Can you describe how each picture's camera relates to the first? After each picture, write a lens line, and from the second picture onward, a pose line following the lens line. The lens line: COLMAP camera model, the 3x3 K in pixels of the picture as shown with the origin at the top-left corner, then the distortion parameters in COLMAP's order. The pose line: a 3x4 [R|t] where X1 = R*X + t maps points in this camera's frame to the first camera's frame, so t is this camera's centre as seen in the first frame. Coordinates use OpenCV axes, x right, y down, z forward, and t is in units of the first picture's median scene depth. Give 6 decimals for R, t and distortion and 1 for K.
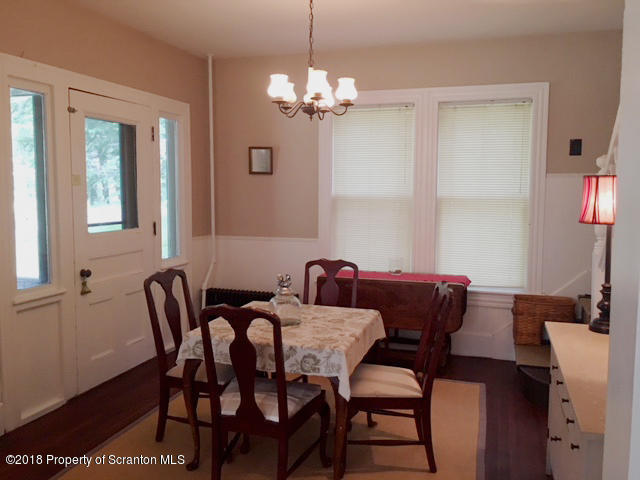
lens RADIAL K [[553.5, 0, 319.8], [0, 553.5, 225.2], [0, 0, 1]] dist [0.072478, 0.001176]
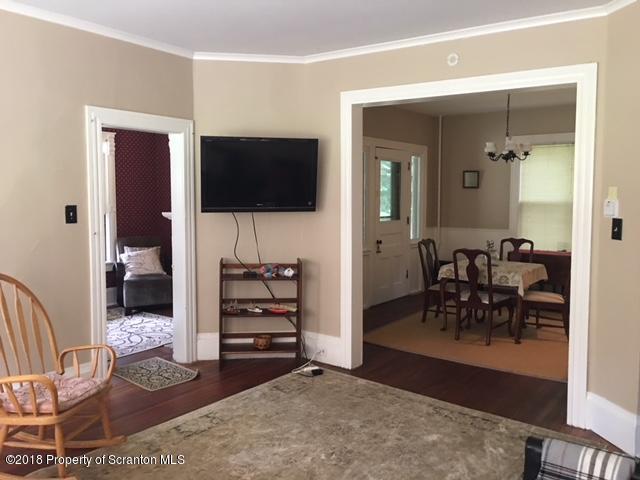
lens RADIAL K [[553.5, 0, 319.8], [0, 553.5, 225.2], [0, 0, 1]] dist [0.072478, 0.001176]
pose [[0.946062, 0.020657, -0.323327, 0.001051], [-0.024517, 0.999668, -0.007872, 0.048070], [0.323057, 0.015374, 0.946255, -0.857665]]
